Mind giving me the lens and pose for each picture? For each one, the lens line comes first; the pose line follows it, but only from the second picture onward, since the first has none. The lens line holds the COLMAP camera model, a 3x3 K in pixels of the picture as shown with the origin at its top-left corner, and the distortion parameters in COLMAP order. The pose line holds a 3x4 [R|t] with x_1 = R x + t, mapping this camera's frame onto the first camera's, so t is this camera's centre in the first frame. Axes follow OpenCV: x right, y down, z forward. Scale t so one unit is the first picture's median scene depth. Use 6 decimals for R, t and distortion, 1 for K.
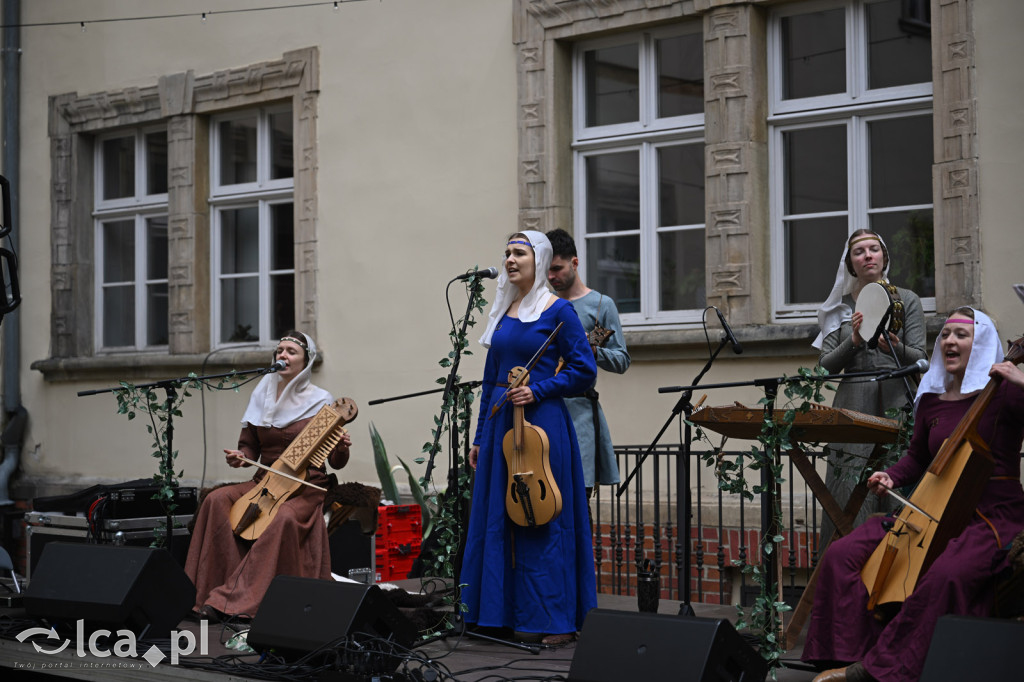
lens RADIAL K [[2029.1, 0, 528.7], [0, 2029.1, 328.3], [0, 0, 1]] dist [0.002355, 0.031672]
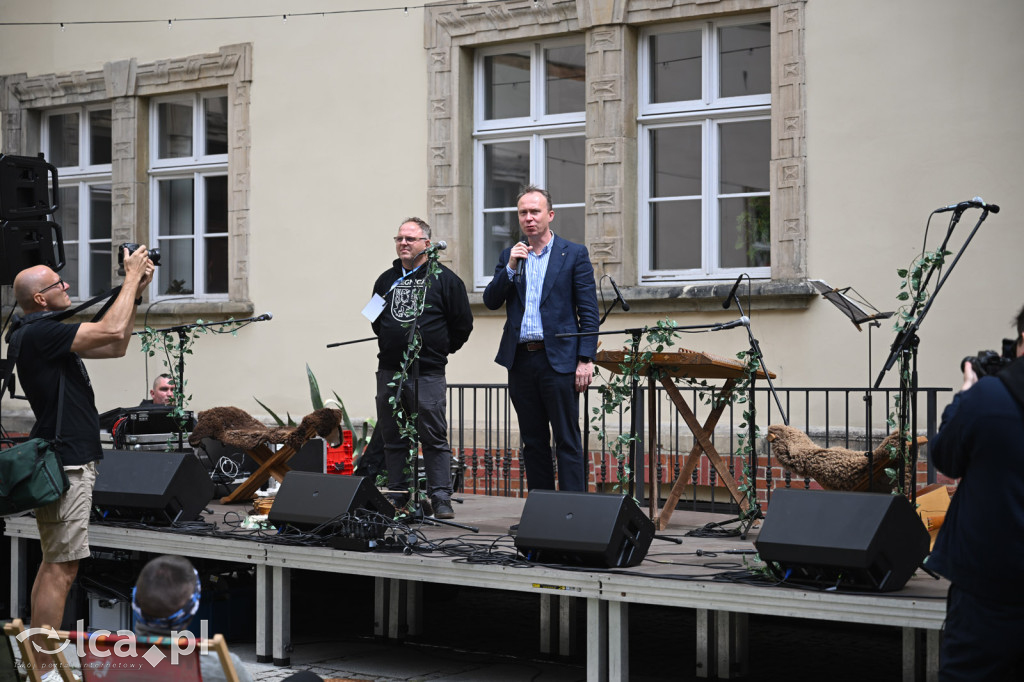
lens RADIAL K [[2030.8, 0, 512.0], [0, 2030.8, 341.0], [0, 0, 1]] dist [0.018160, -0.204305]
pose [[0.997141, 0.010383, 0.074844, -0.045607], [-0.012593, 0.999497, 0.029119, -0.003598], [-0.074504, -0.029978, 0.996770, -0.209146]]
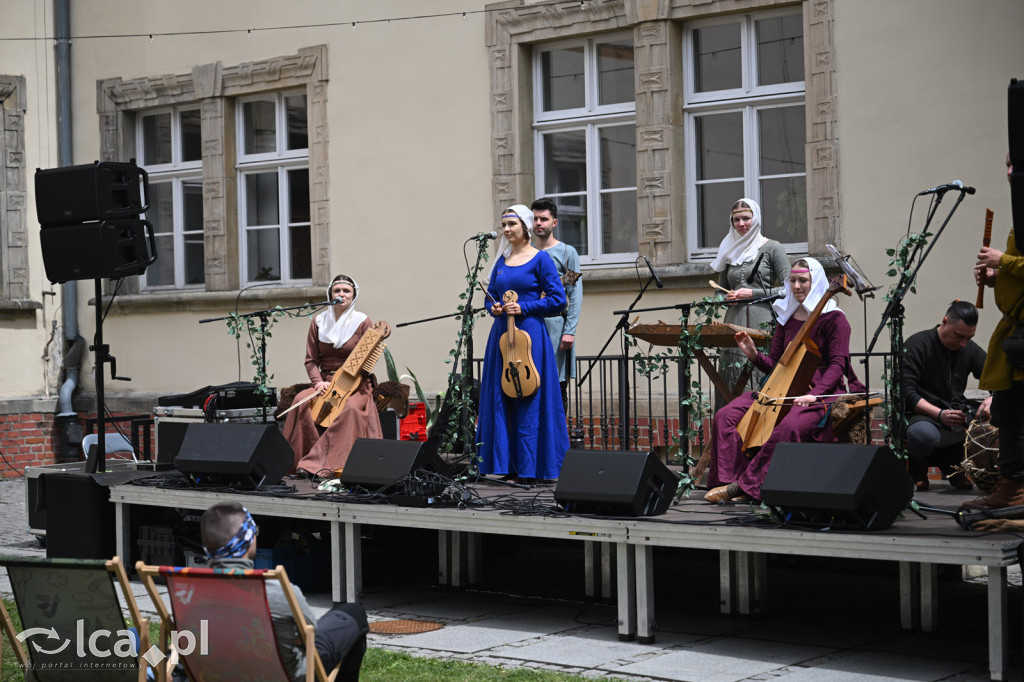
lens RADIAL K [[2030.8, 0, 512.0], [0, 2030.8, 341.0], [0, 0, 1]] dist [0.018160, -0.204305]
pose [[0.999598, -0.013714, 0.024820, -0.026621], [0.012680, 0.999065, 0.041337, -0.007186], [-0.025364, -0.041006, 0.998837, -0.302683]]
